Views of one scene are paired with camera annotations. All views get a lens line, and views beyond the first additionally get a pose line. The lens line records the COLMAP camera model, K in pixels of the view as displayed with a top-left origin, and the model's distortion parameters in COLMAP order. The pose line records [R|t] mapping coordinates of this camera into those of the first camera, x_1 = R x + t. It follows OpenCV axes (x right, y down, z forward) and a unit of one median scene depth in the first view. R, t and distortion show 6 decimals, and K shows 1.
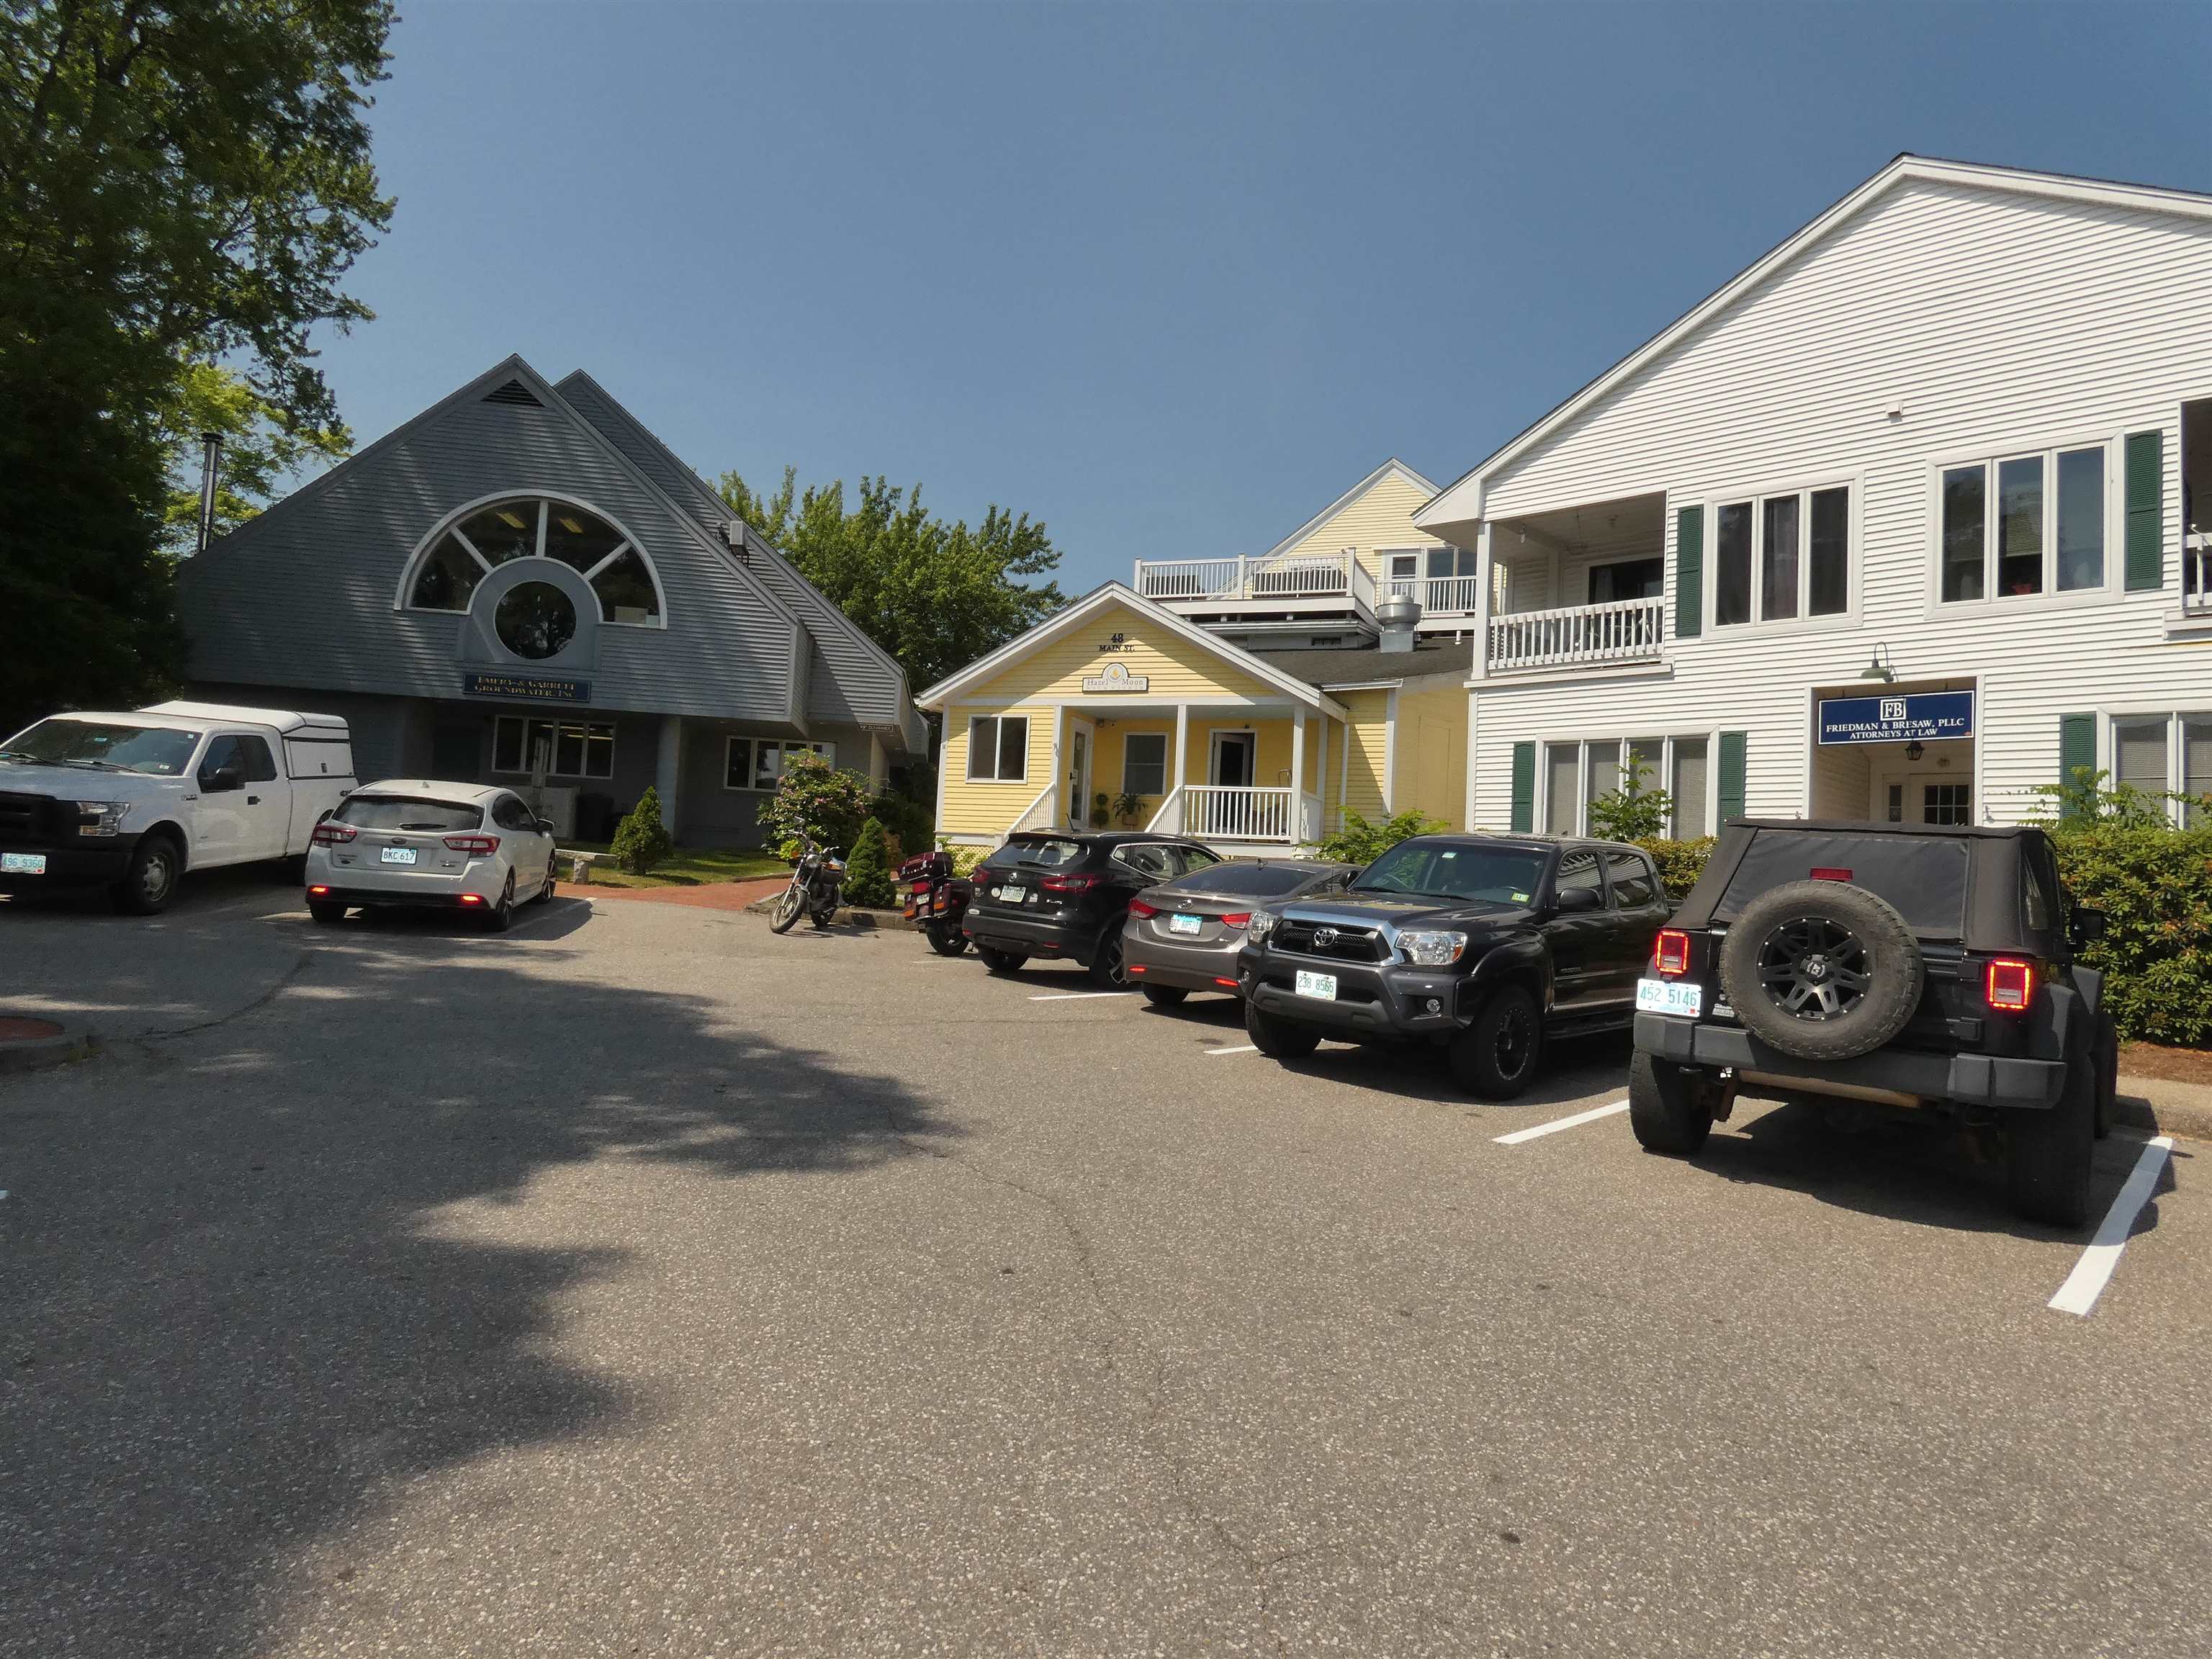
lens RADIAL K [[1348.9, 0, 1106.0], [0, 1348.9, 829.5], [0, 0, 1]] dist [-0.003284, -0.001830]
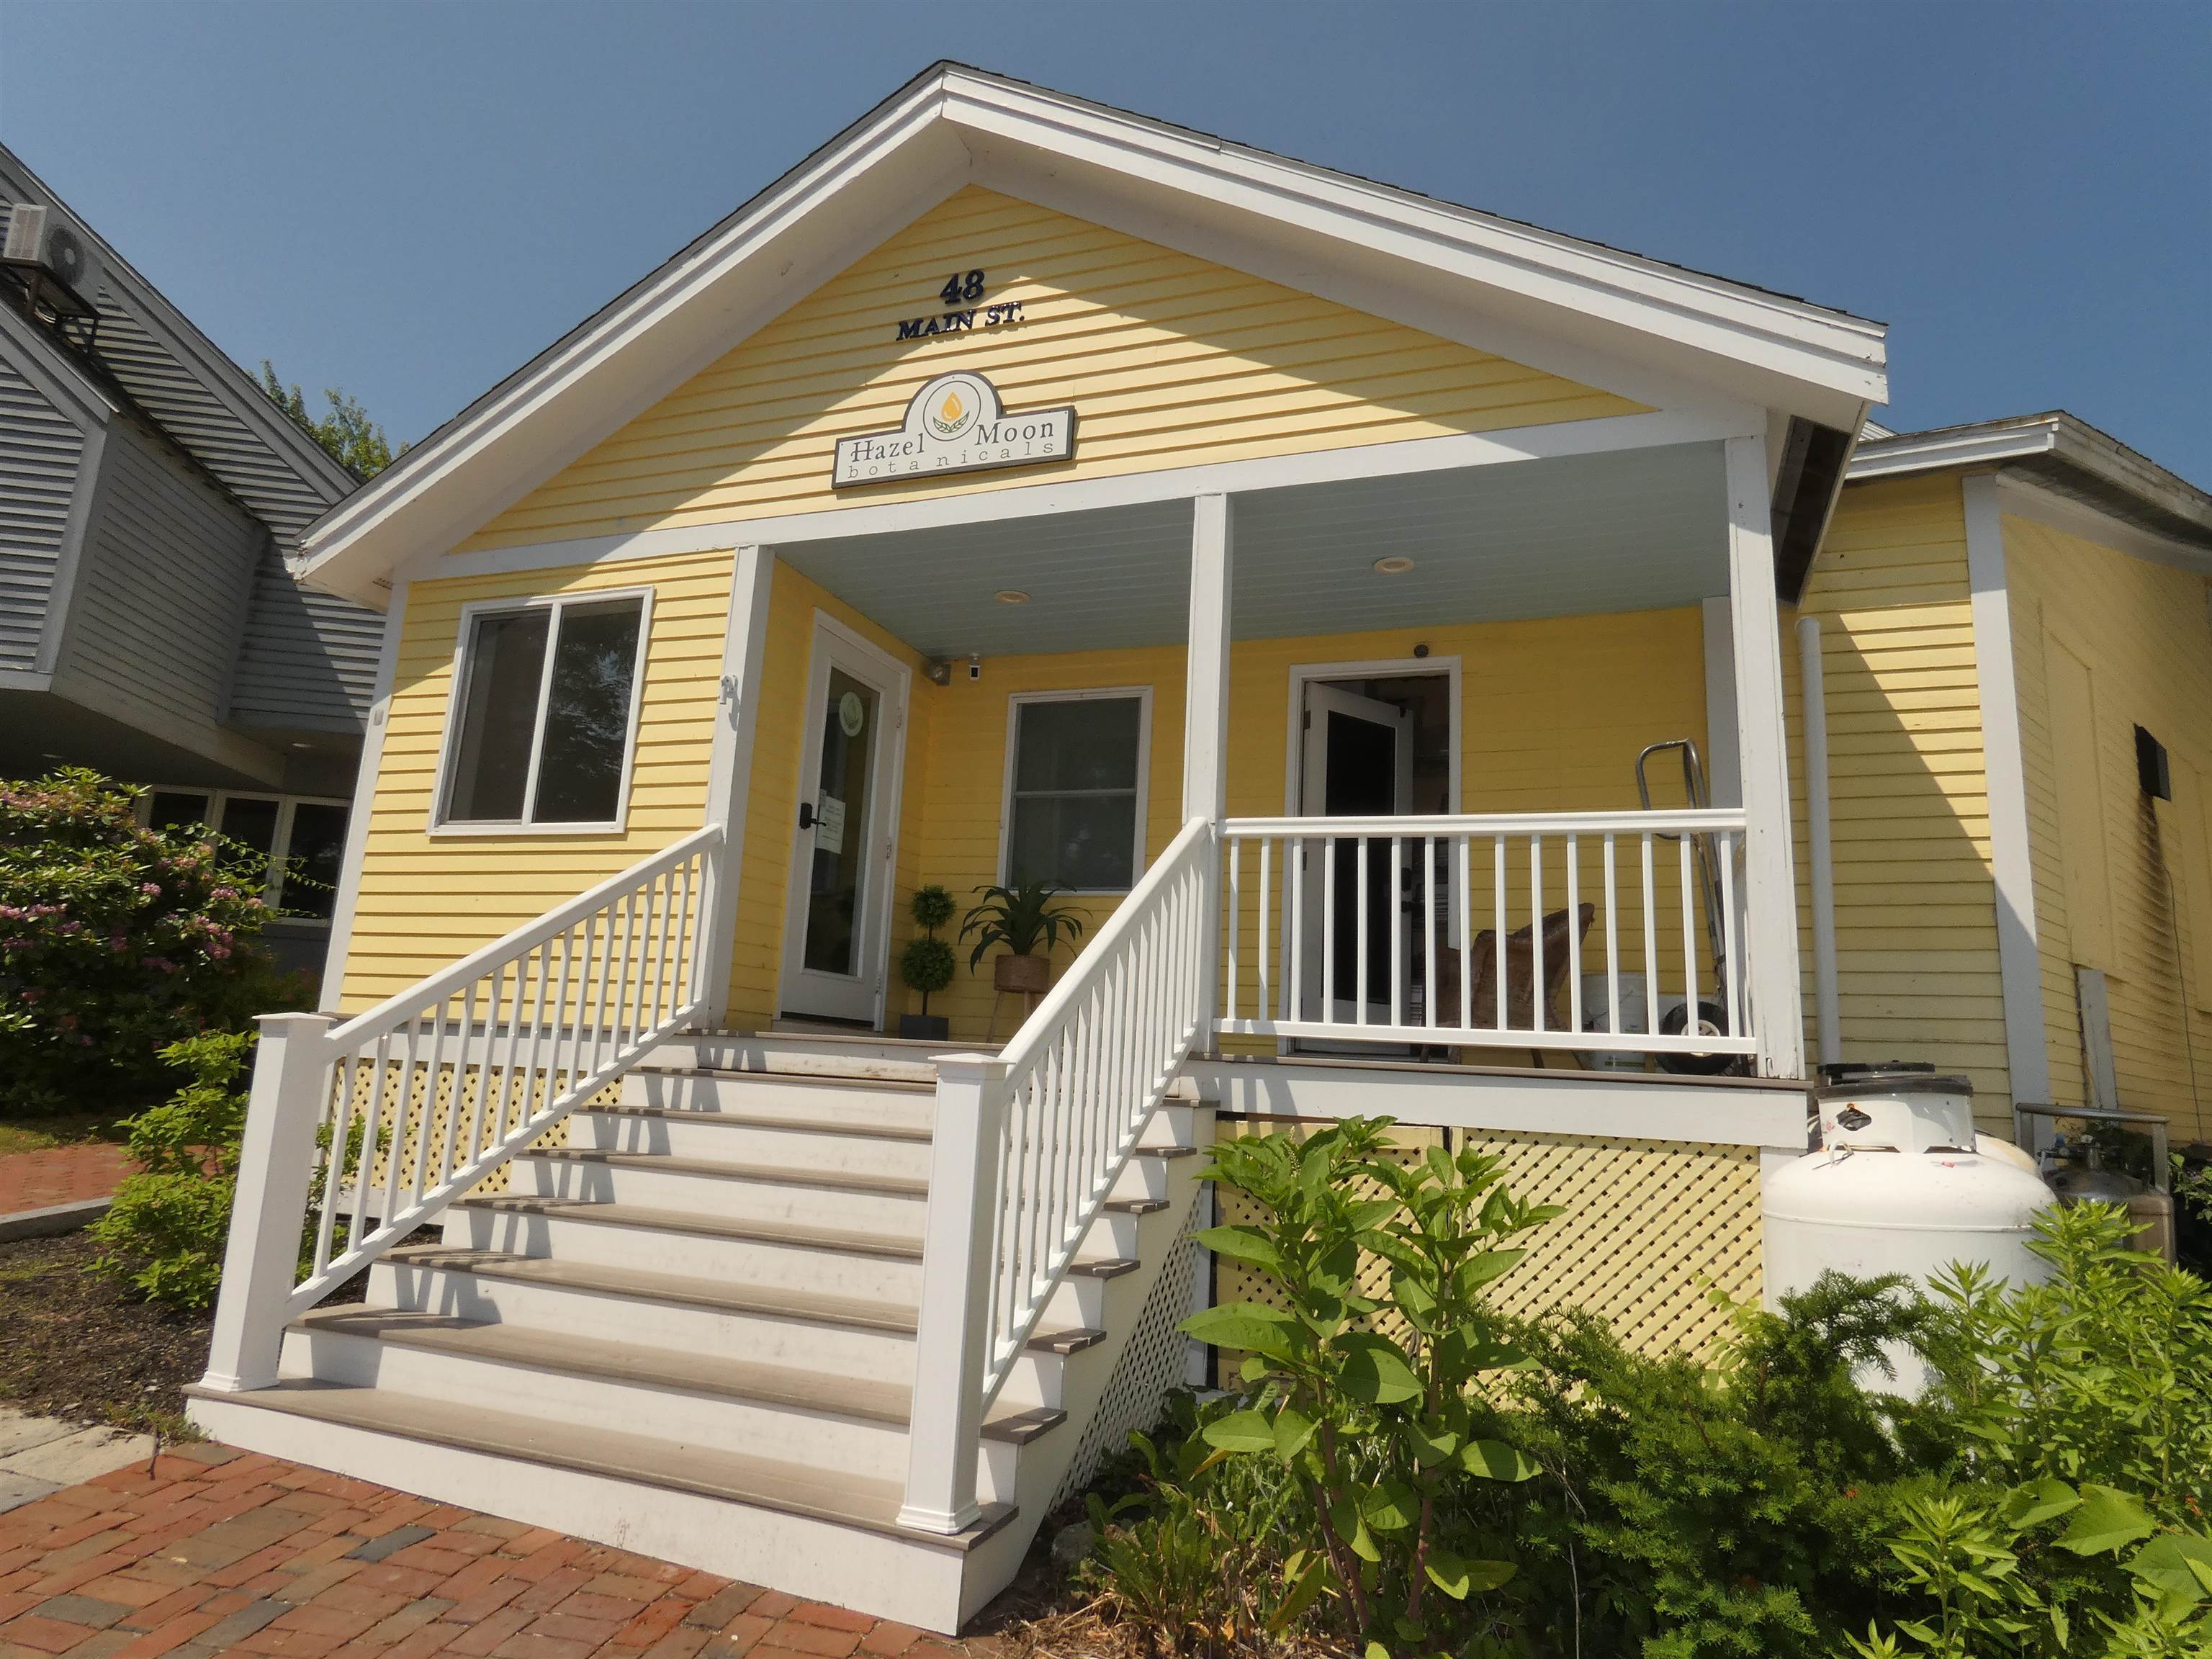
lens RADIAL K [[1348.9, 0, 1106.0], [0, 1348.9, 829.5], [0, 0, 1]] dist [-0.003284, -0.001830]
pose [[0.999826, 0.004101, 0.018217, 0.032024], [-0.001576, 0.990636, -0.136522, 0.001506], [-0.018606, 0.136470, 0.990469, 0.737856]]
